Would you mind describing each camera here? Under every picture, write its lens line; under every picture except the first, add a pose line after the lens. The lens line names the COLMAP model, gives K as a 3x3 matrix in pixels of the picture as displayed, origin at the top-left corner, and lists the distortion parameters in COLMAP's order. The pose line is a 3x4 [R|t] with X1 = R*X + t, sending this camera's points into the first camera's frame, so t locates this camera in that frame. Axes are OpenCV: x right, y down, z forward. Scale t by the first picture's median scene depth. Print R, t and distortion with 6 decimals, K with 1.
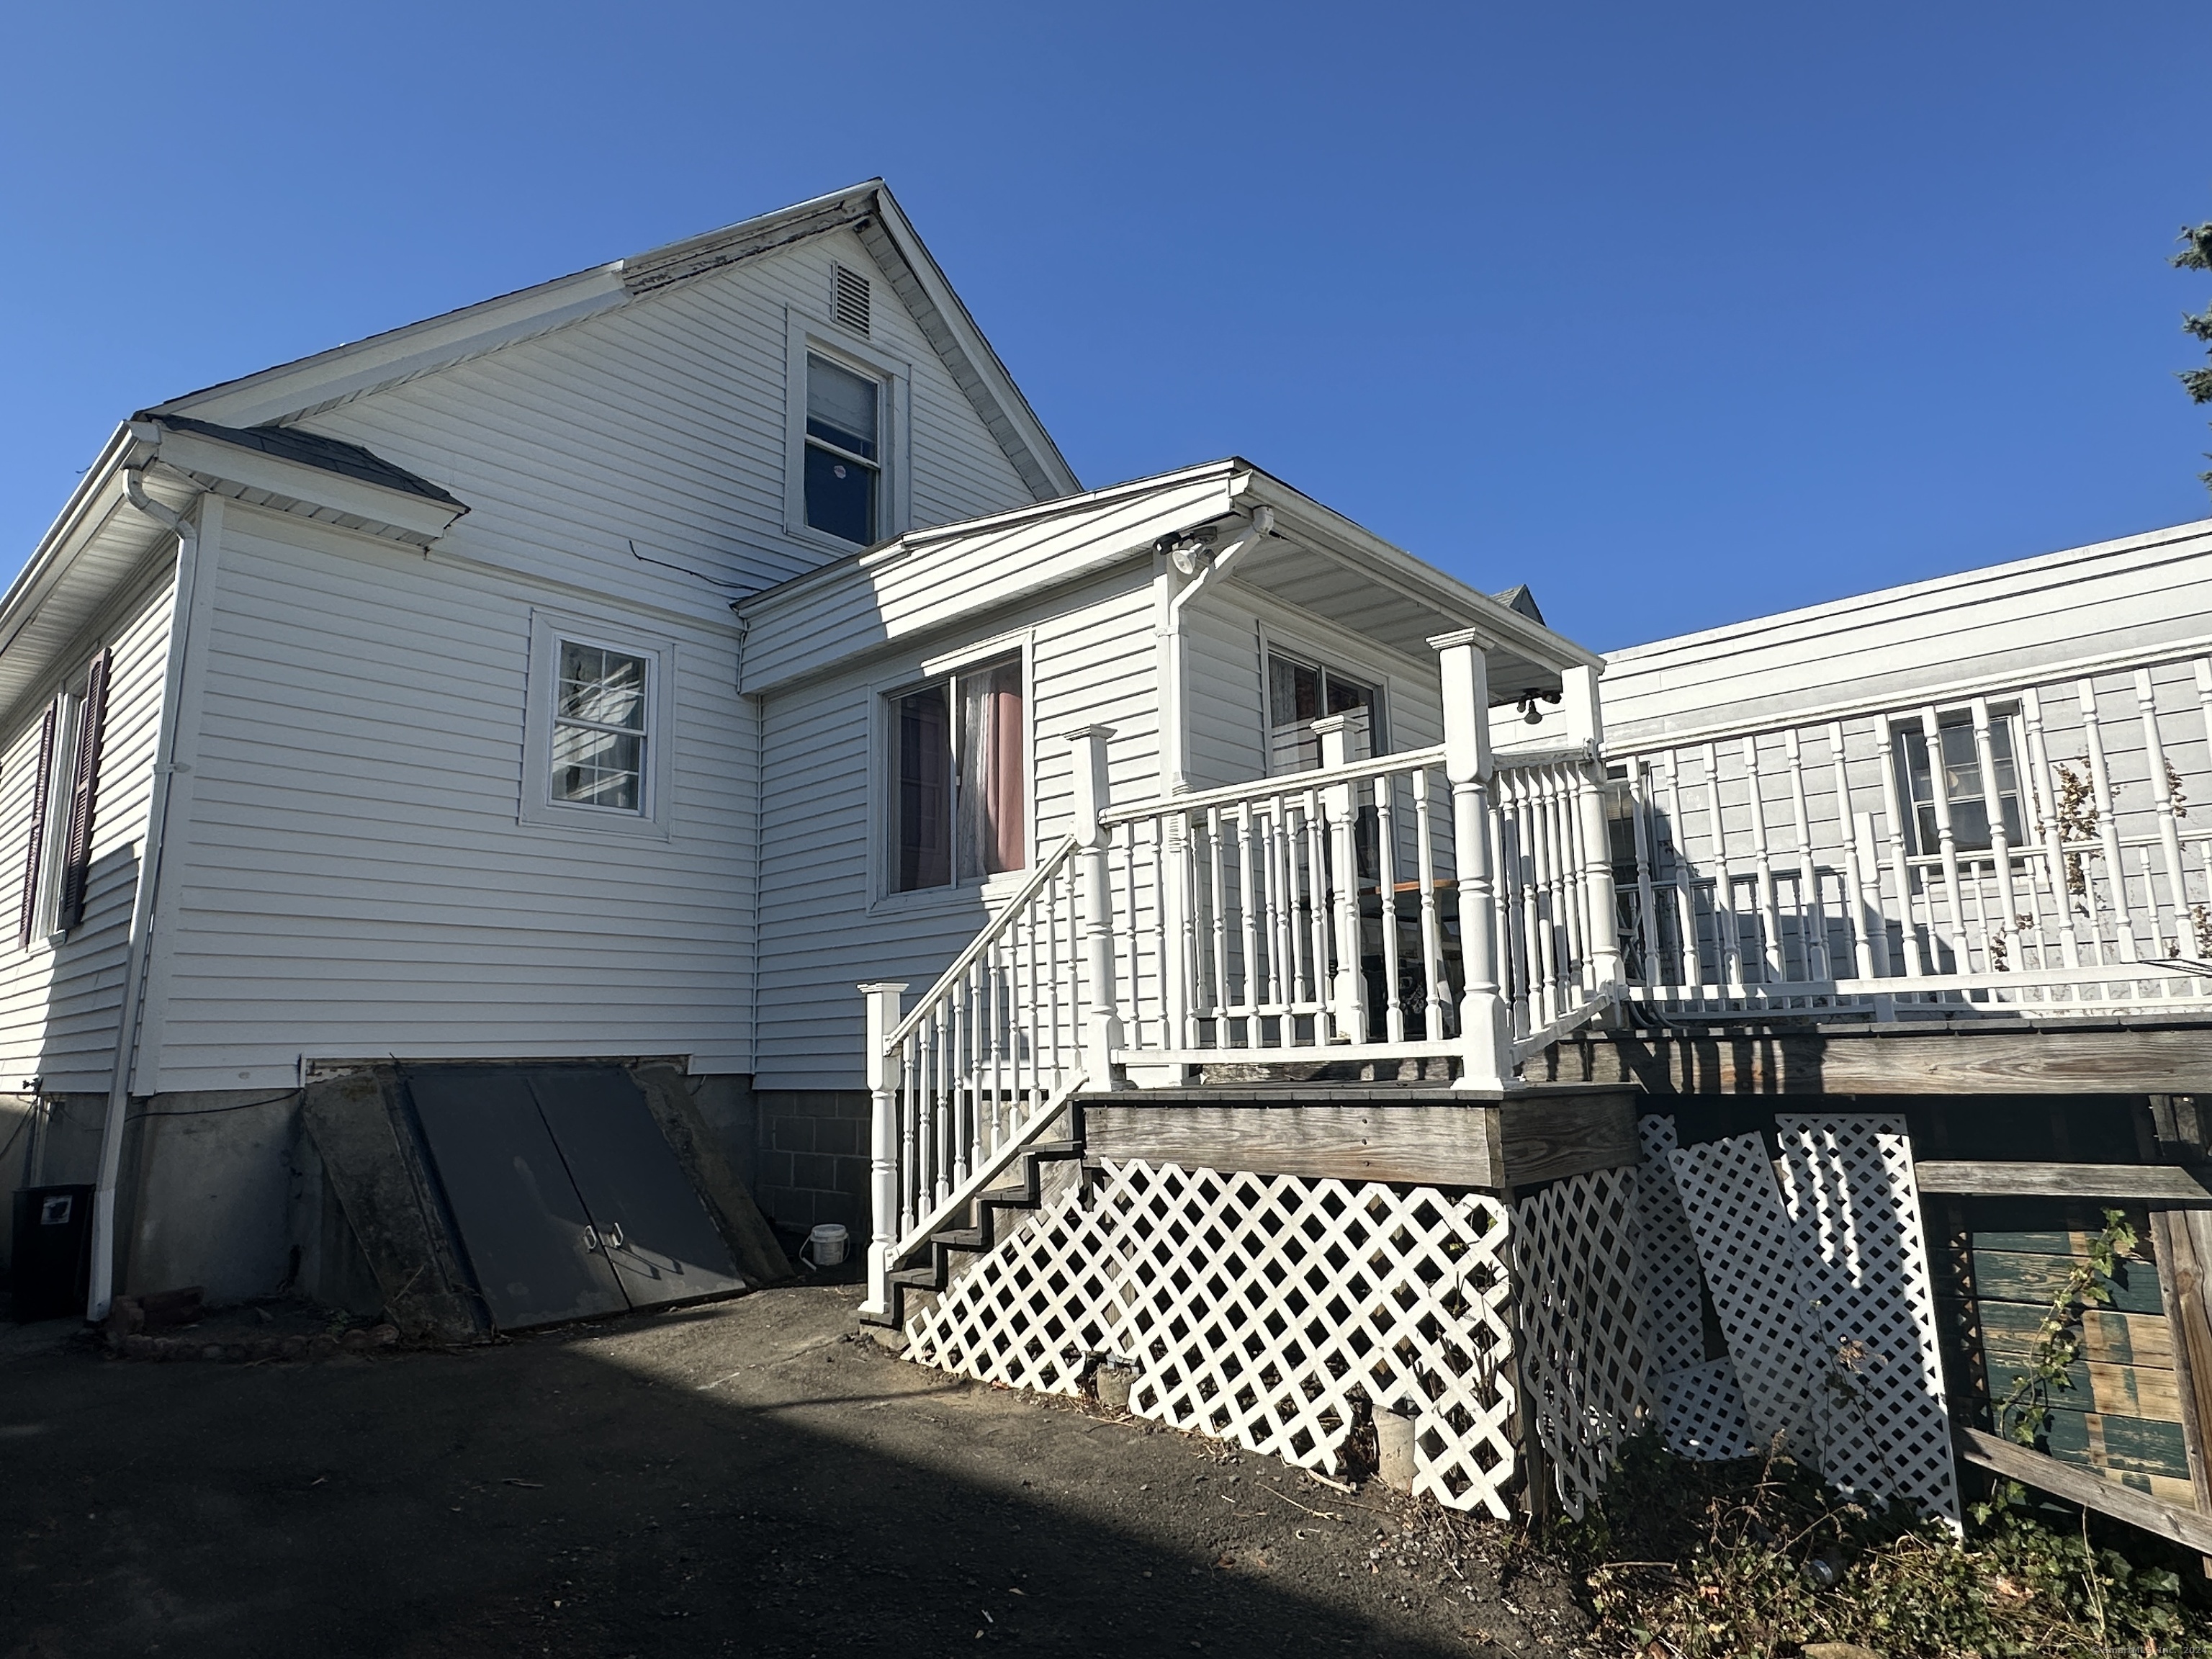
lens RADIAL K [[1252.5, 0, 1109.7], [0, 1252.5, 845.6], [0, 0, 1]] dist [-0.004070, 0.001329]
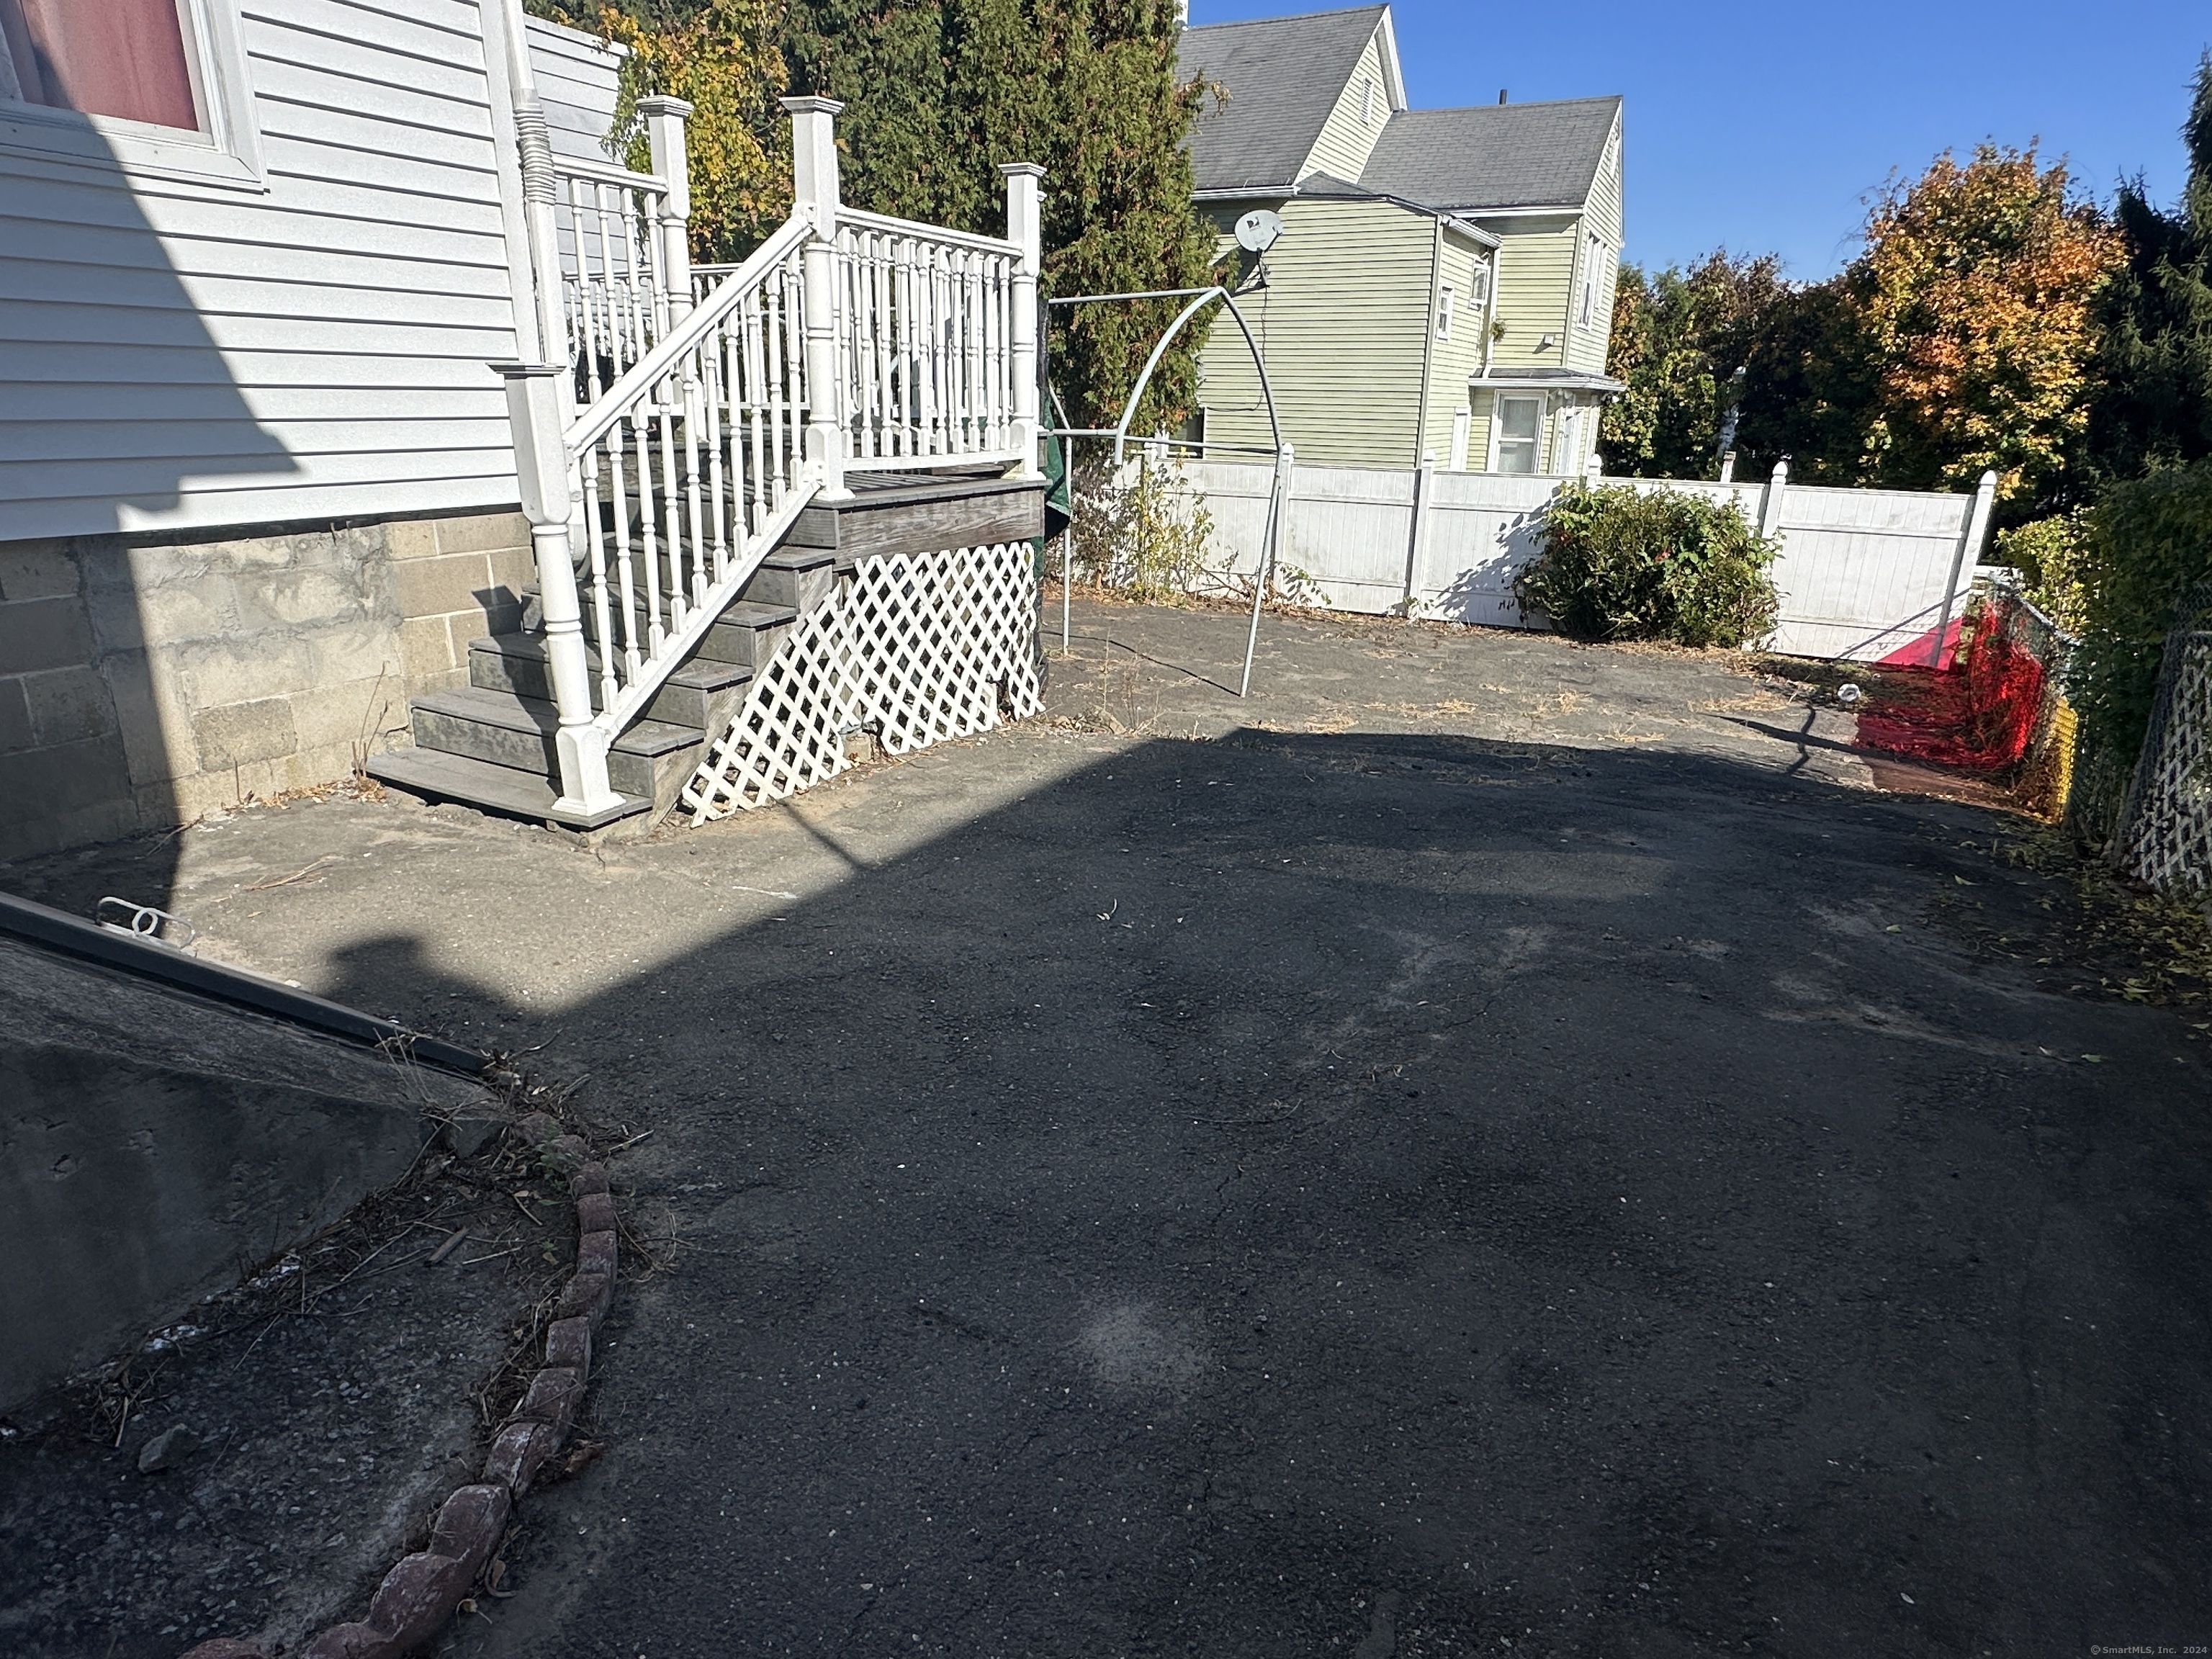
lens RADIAL K [[1321.2, 0, 1104.9], [0, 1321.2, 832.4], [0, 0, 1]] dist [-0.002639, 0.000305]
pose [[-0.250449, -0.285987, 0.924925, -1.366036], [-0.171159, 0.953404, 0.248446, 0.172302], [-0.952880, -0.096086, -0.287729, 1.247214]]
